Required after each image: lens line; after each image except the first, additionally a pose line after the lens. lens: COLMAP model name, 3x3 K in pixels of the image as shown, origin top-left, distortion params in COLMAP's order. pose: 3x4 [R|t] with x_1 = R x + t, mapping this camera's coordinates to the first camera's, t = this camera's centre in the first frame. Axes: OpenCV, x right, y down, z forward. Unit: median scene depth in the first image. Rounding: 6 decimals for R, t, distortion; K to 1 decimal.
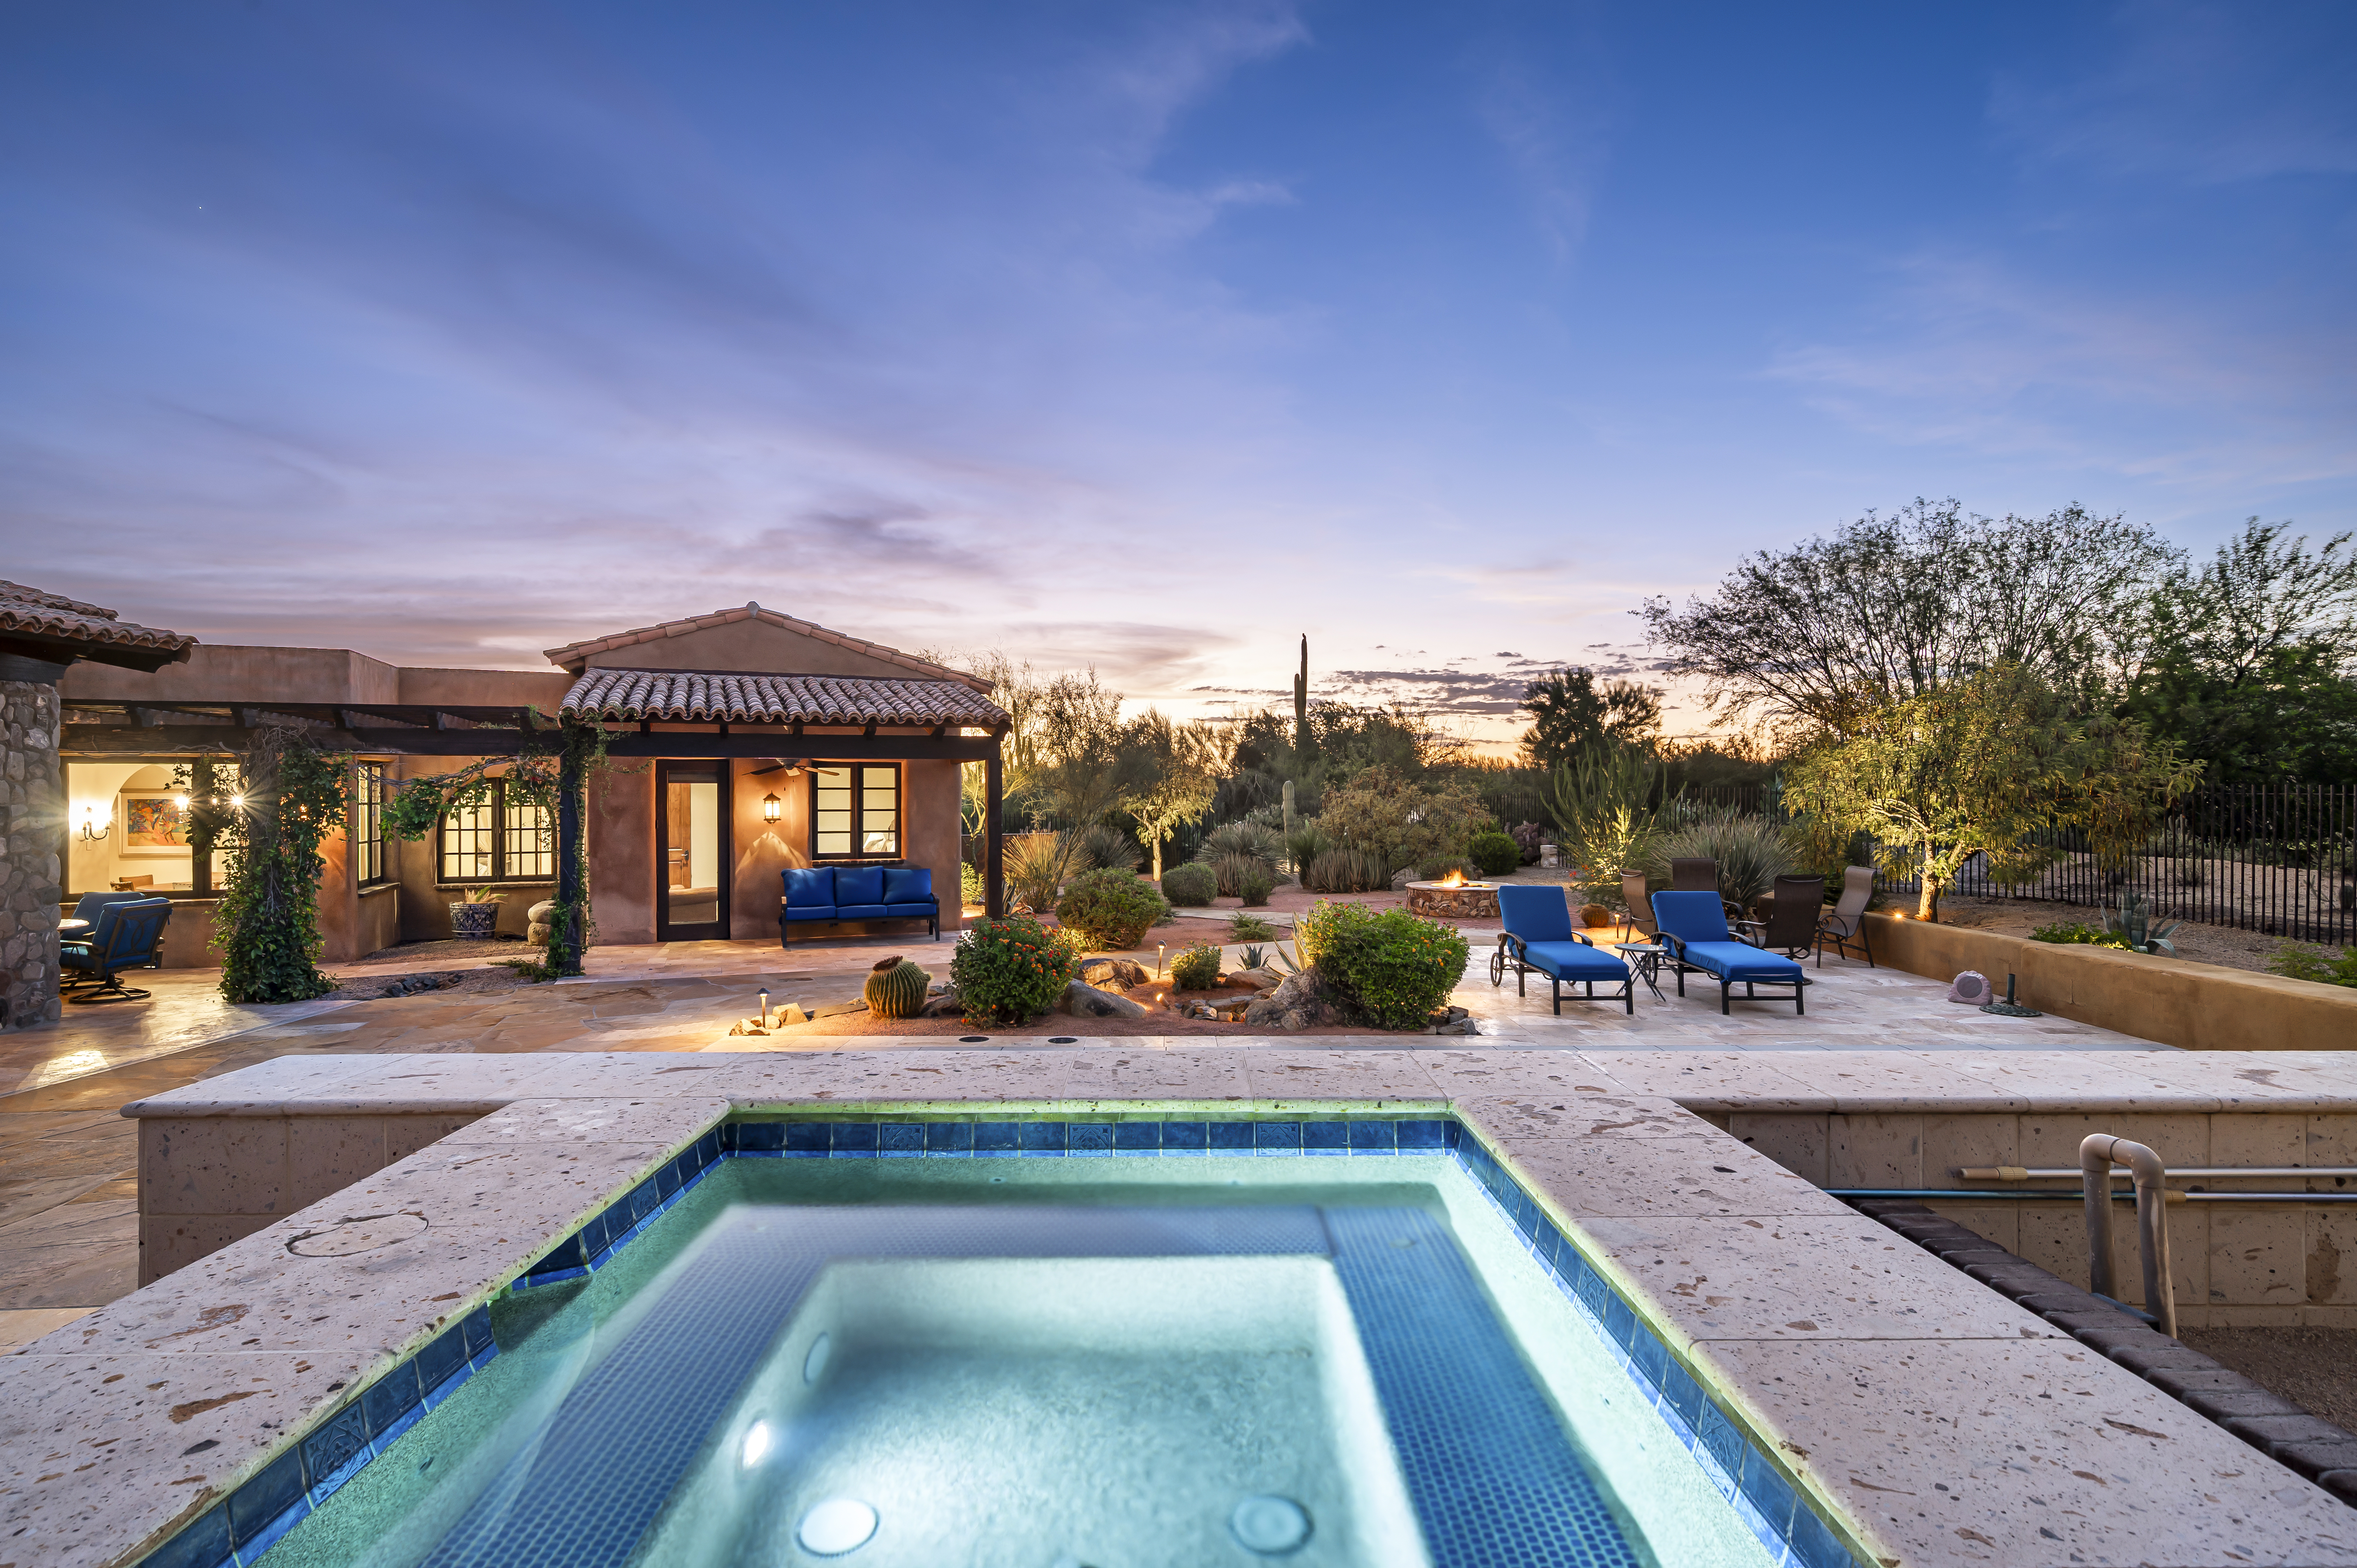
lens RADIAL K [[1189.2, 0, 1178.5], [0, 1189.2, 784.0], [0, 0, 1]] dist [0.003043, 0.000839]
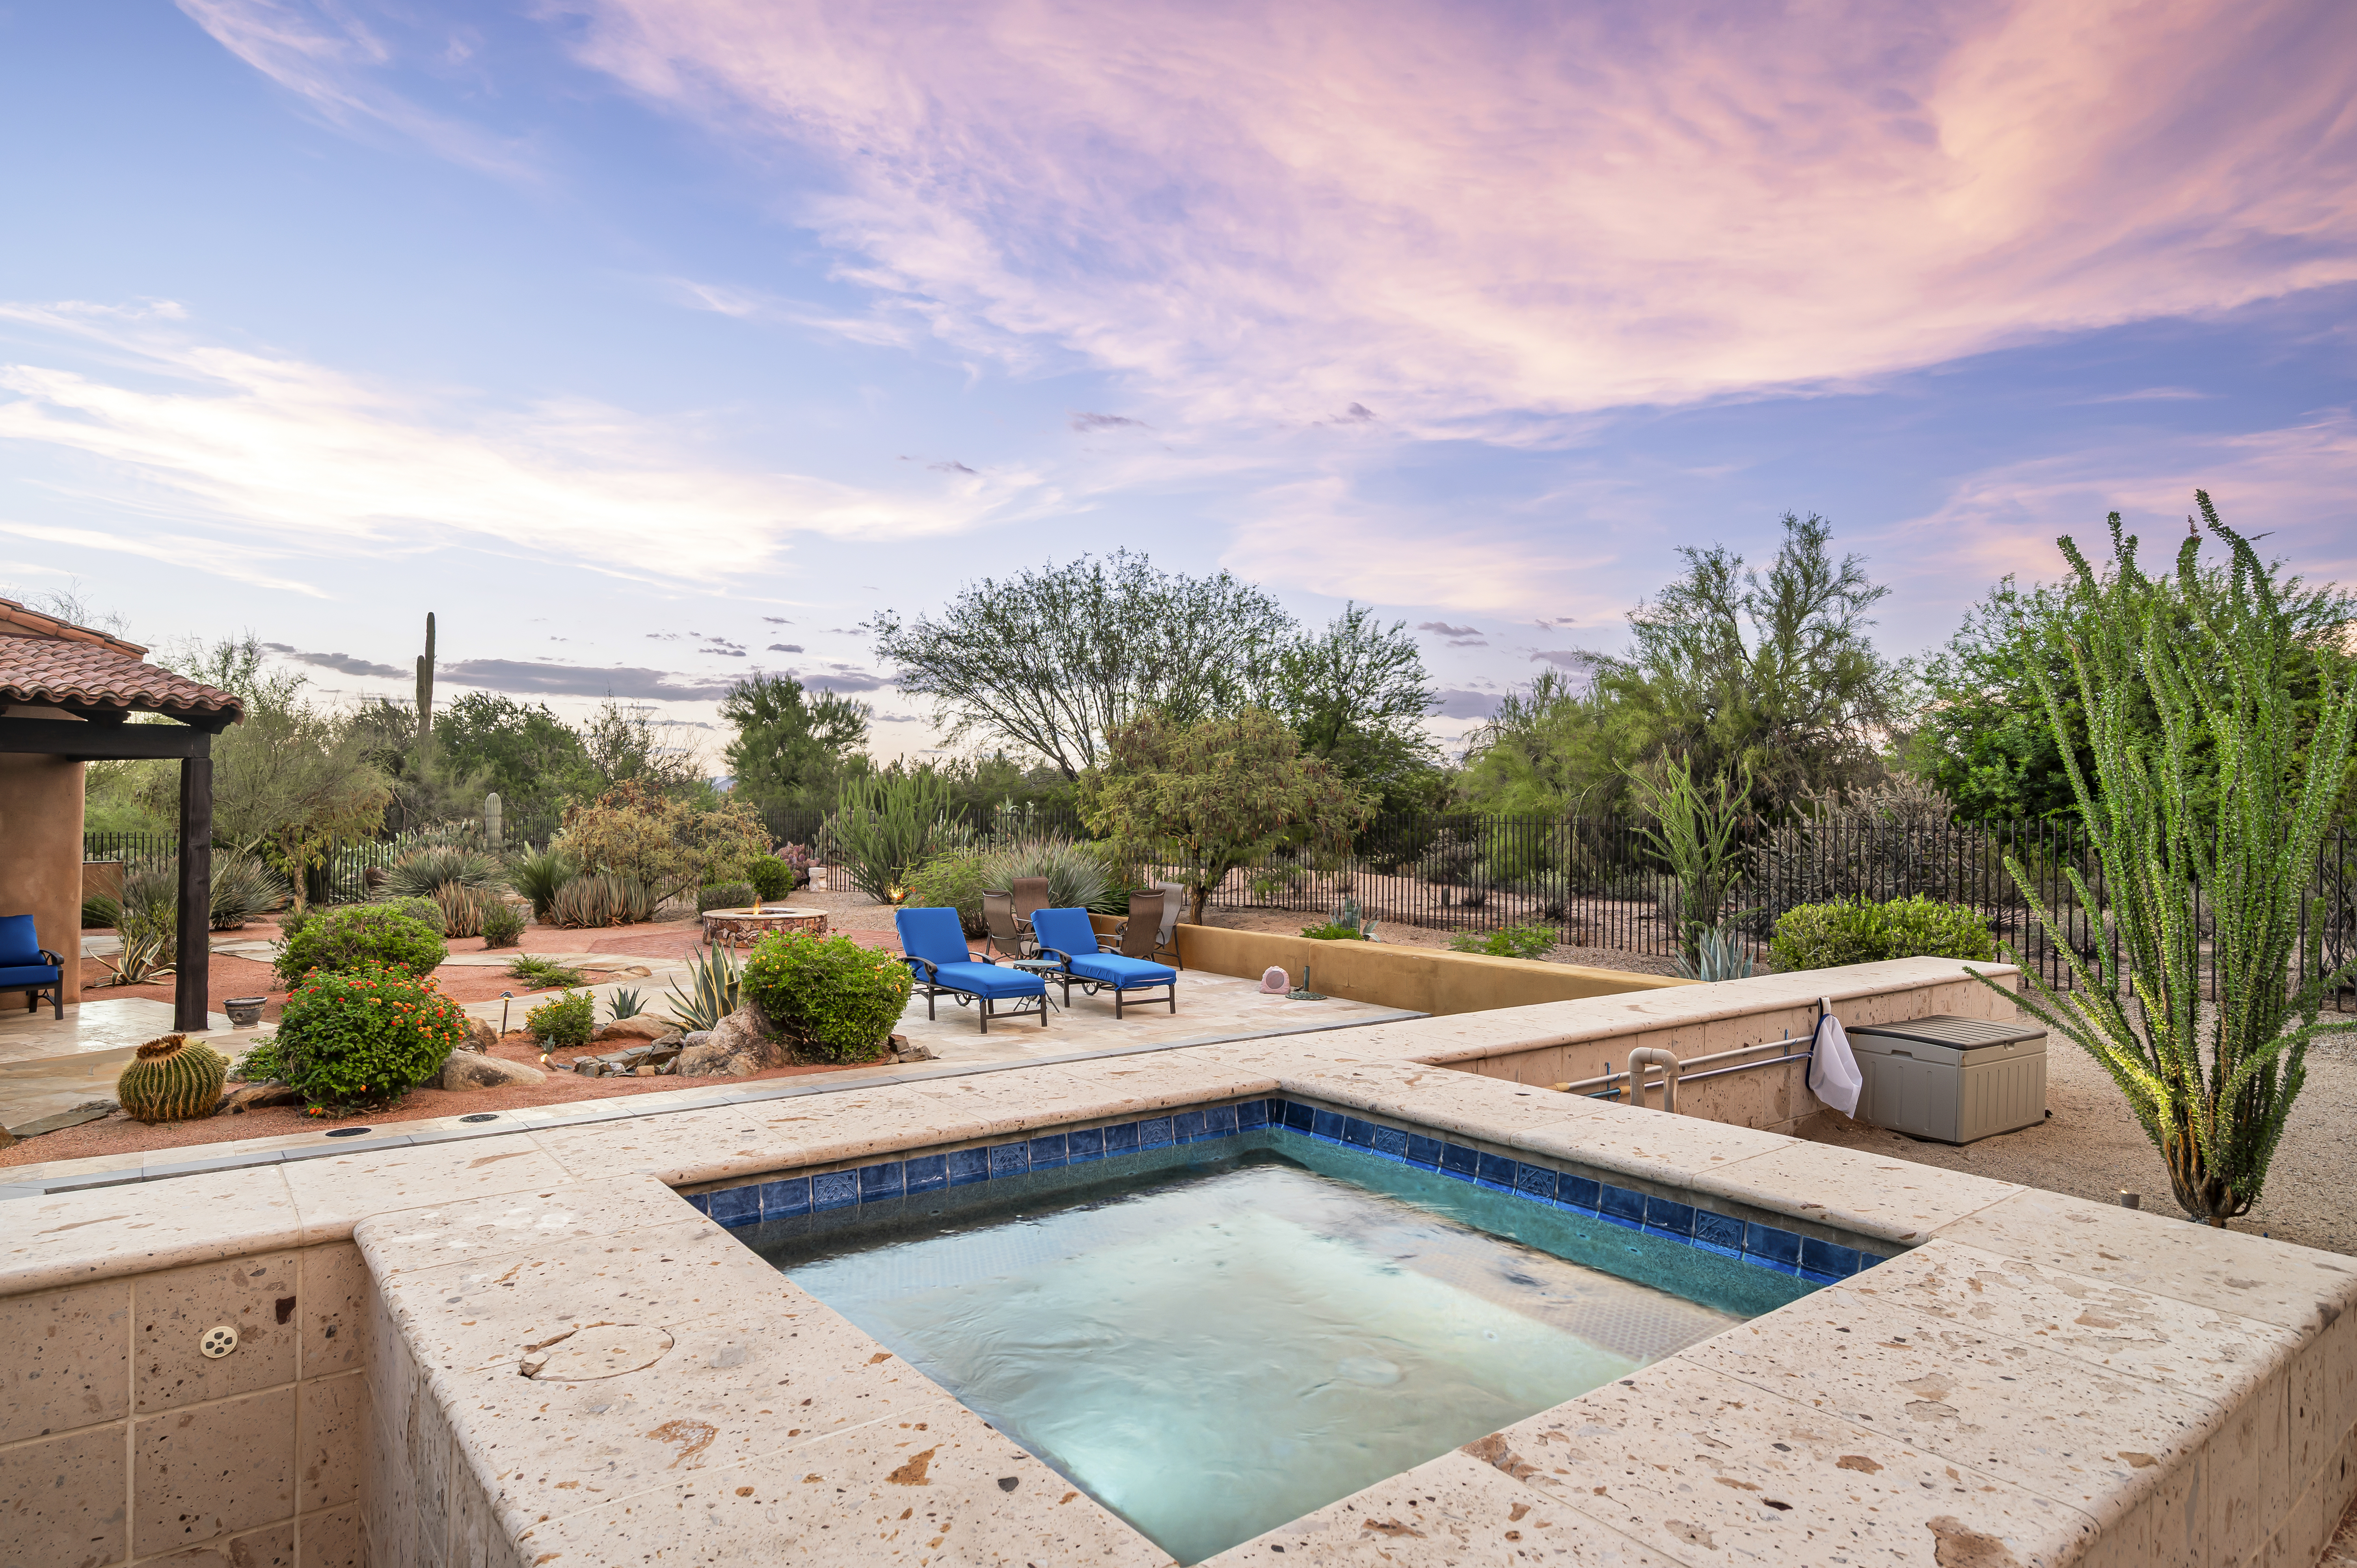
lens RADIAL K [[1318.3, 0, 1178.5], [0, 1318.3, 784.0], [0, 0, 1]] dist [-0.001090, 0.001018]
pose [[0.788722, 0.024807, 0.614250, -0.196210], [-0.017241, 0.999685, -0.018235, -0.000882], [-0.614509, 0.003792, 0.788901, 0.007011]]
